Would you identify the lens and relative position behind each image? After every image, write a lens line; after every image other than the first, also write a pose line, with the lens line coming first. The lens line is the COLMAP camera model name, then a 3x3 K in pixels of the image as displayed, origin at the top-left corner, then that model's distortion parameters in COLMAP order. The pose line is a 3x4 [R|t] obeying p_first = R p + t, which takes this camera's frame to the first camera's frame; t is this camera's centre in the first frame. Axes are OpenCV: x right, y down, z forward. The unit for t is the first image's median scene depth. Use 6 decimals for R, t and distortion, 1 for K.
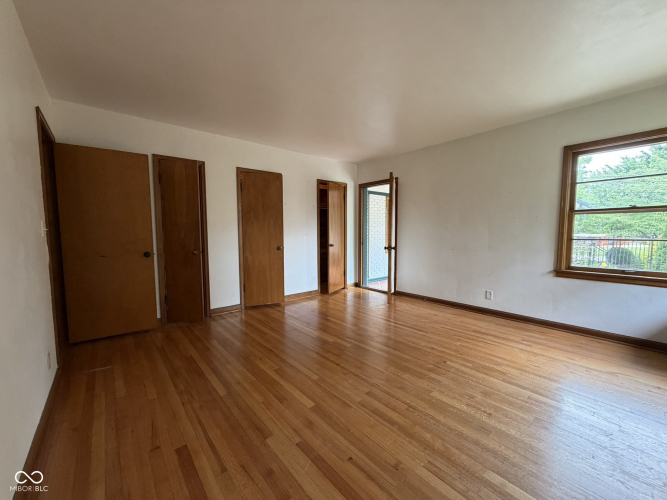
lens RADIAL K [[265.5, 0, 330.6], [0, 265.5, 250.9], [0, 0, 1]] dist [0.000436, 0.000091]
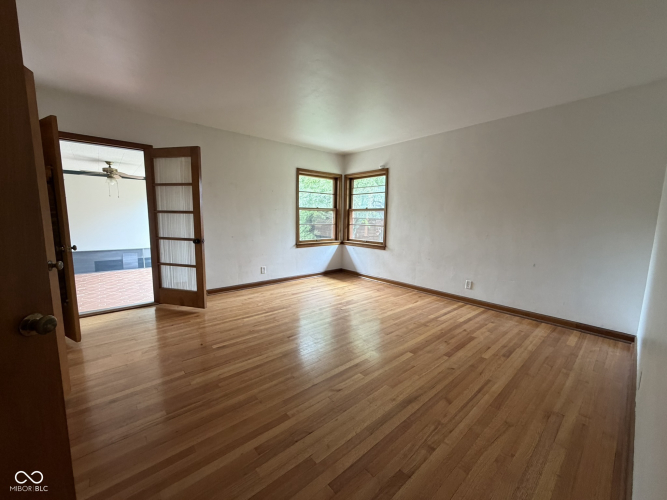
lens RADIAL K [[265.5, 0, 330.6], [0, 265.5, 250.9], [0, 0, 1]] dist [0.000436, 0.000091]
pose [[0.010927, -0.134422, 0.990864, -0.806469], [0.091594, 0.986892, 0.132874, -0.085829], [-0.995737, 0.089305, 0.023096, 0.799980]]
